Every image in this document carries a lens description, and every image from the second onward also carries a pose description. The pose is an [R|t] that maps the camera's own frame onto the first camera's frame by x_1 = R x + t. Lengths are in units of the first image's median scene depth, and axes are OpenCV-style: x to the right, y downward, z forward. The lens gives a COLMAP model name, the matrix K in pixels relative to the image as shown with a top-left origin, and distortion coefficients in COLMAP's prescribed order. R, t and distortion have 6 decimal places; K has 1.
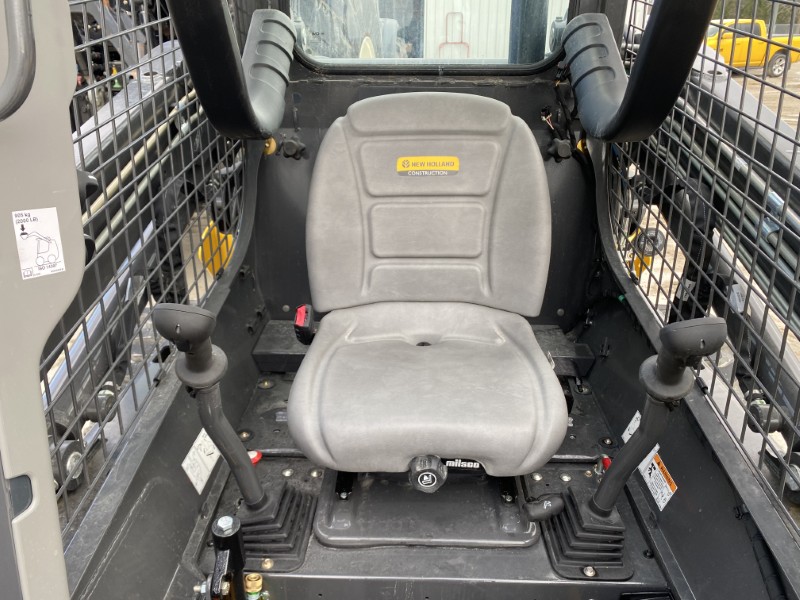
lens RADIAL K [[605.4, 0, 399.5], [0, 605.4, 298.7], [0, 0, 1]] dist [0.032669, 0.004110]
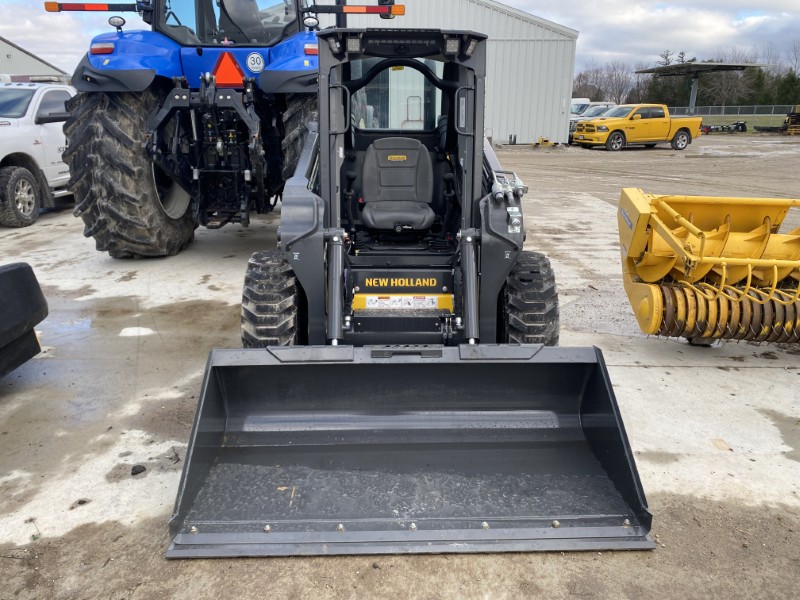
lens RADIAL K [[605.4, 0, 399.6], [0, 605.4, 300.8], [0, 0, 1]] dist [0.032669, 0.004110]
pose [[0.998036, -0.011153, 0.061634, -0.154277], [0.017573, 0.994357, -0.104623, 0.904681], [-0.060120, 0.105501, 0.992600, -2.225676]]
